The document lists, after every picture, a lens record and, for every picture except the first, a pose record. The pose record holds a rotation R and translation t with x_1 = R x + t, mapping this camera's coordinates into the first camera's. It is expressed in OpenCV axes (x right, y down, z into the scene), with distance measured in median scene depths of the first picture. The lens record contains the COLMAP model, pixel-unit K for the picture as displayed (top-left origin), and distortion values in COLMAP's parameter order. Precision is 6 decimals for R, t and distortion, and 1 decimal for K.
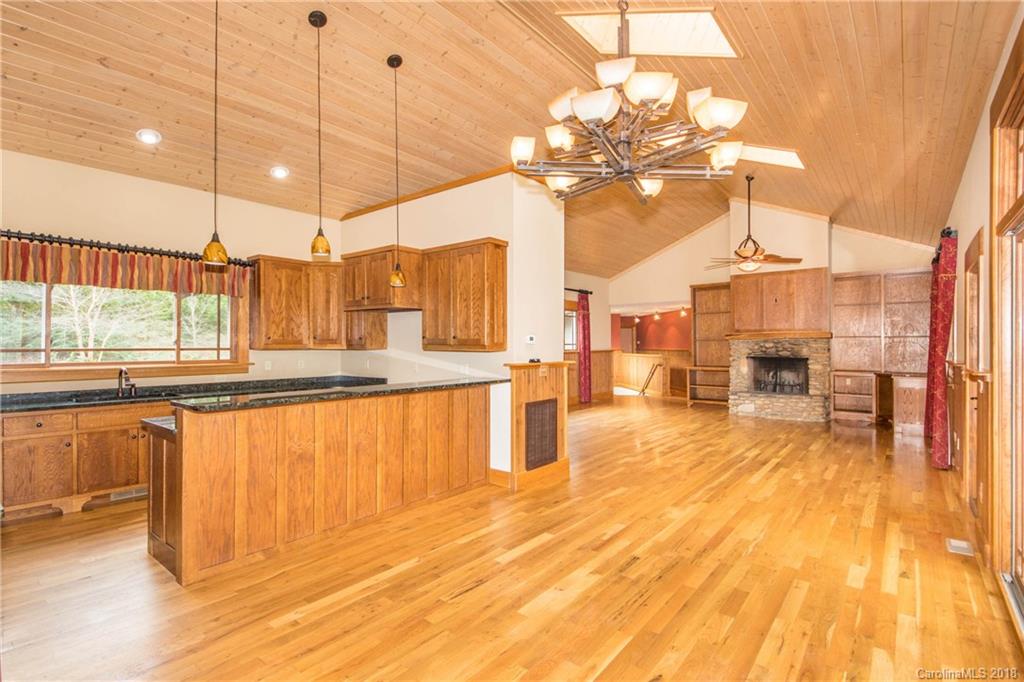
lens RADIAL K [[483.6, 0, 518.3], [0, 483.6, 337.4], [0, 0, 1]] dist [0.001468, -0.000145]
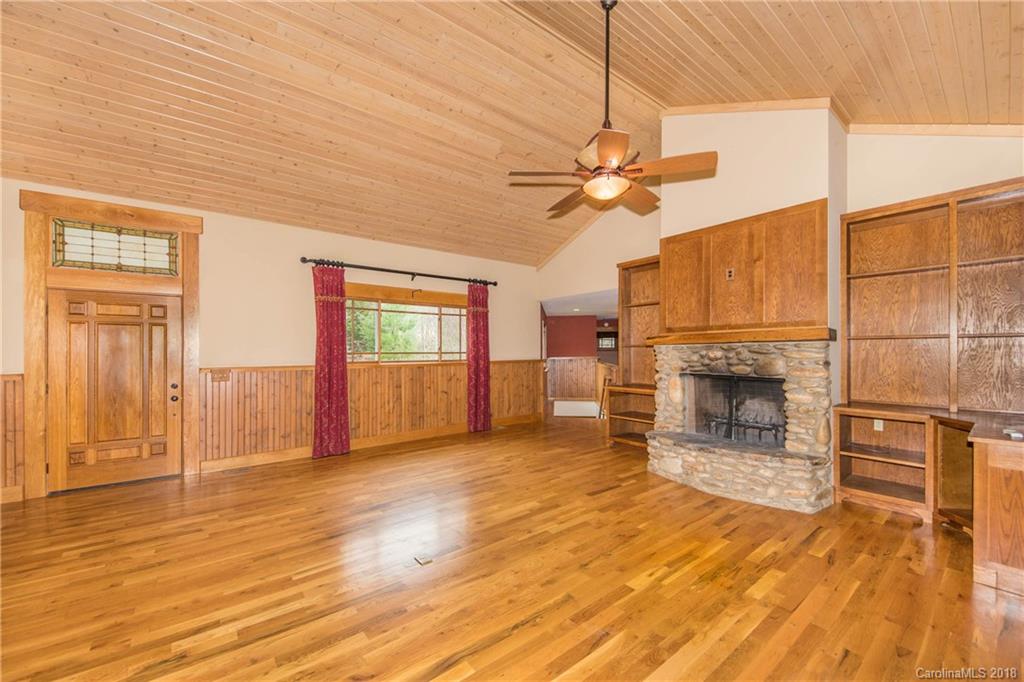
lens RADIAL K [[401.8, 0, 512.4], [0, 401.8, 348.1], [0, 0, 1]] dist [0.007186, 0.000016]
pose [[0.972664, -0.003382, -0.232194, 0.395167], [0.004903, 0.999970, 0.005970, 0.005125], [0.232167, -0.006945, 0.972651, 0.489068]]
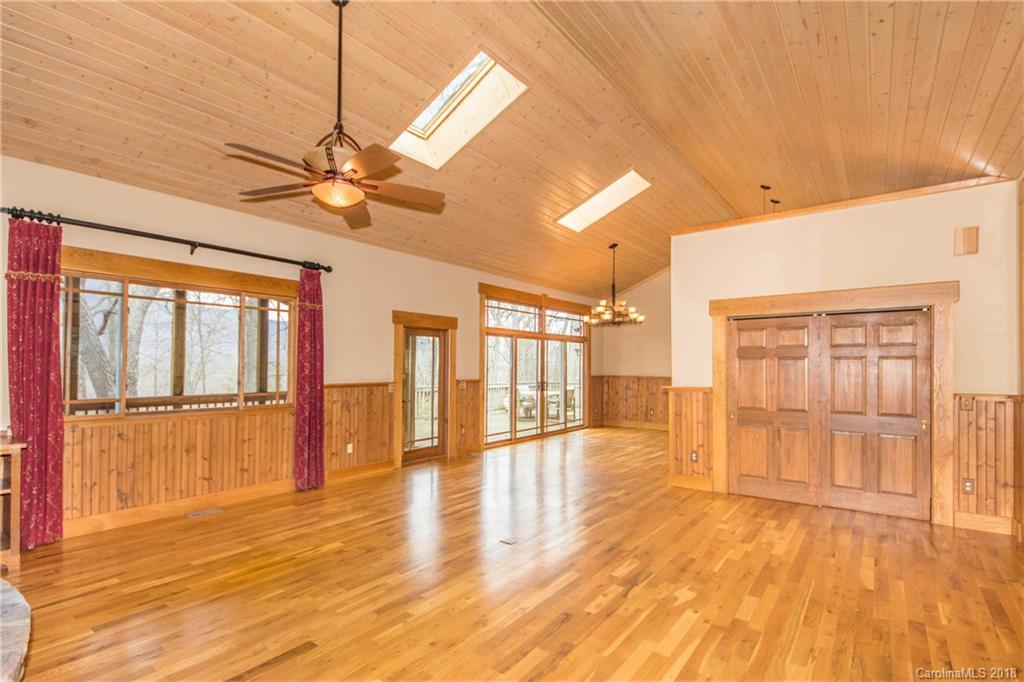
lens RADIAL K [[483.6, 0, 518.3], [0, 483.6, 337.4], [0, 0, 1]] dist [0.001468, -0.000145]
pose [[-0.998864, -0.006775, -0.047178, 0.276730], [-0.003459, 0.997541, -0.070004, 0.010603], [0.047536, -0.069762, -0.996430, 1.187804]]
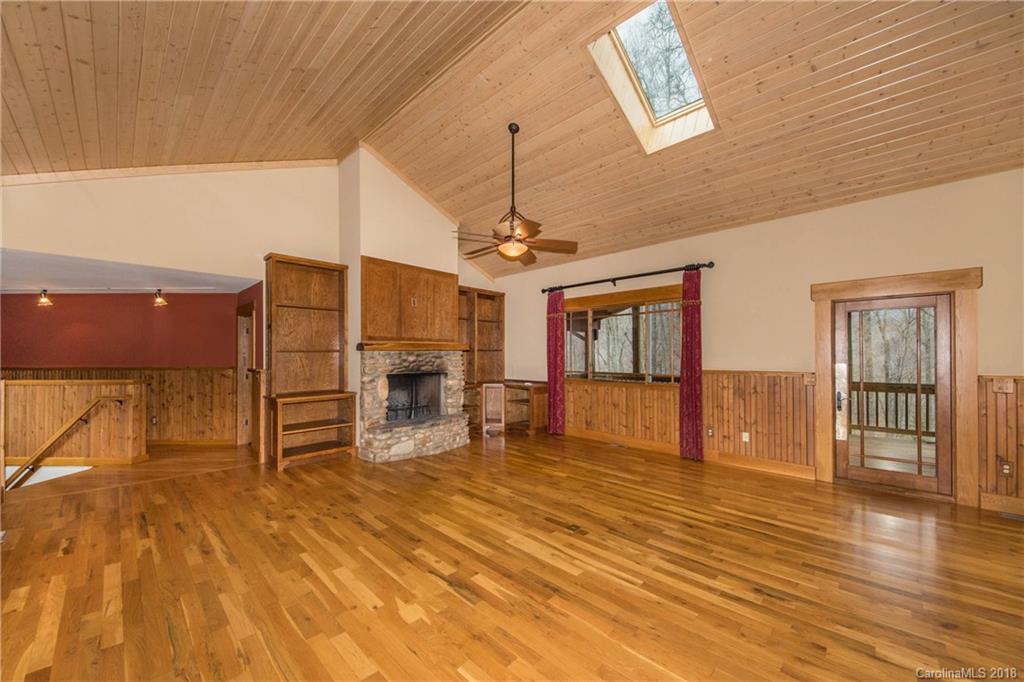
lens RADIAL K [[380.4, 0, 513.9], [0, 380.4, 345.9], [0, 0, 1]] dist [0.012144, -0.000186]
pose [[0.082792, 0.024203, 0.996273, -0.072943], [-0.010447, 0.999671, -0.023418, 0.008478], [-0.996512, -0.008469, 0.083018, 0.780820]]
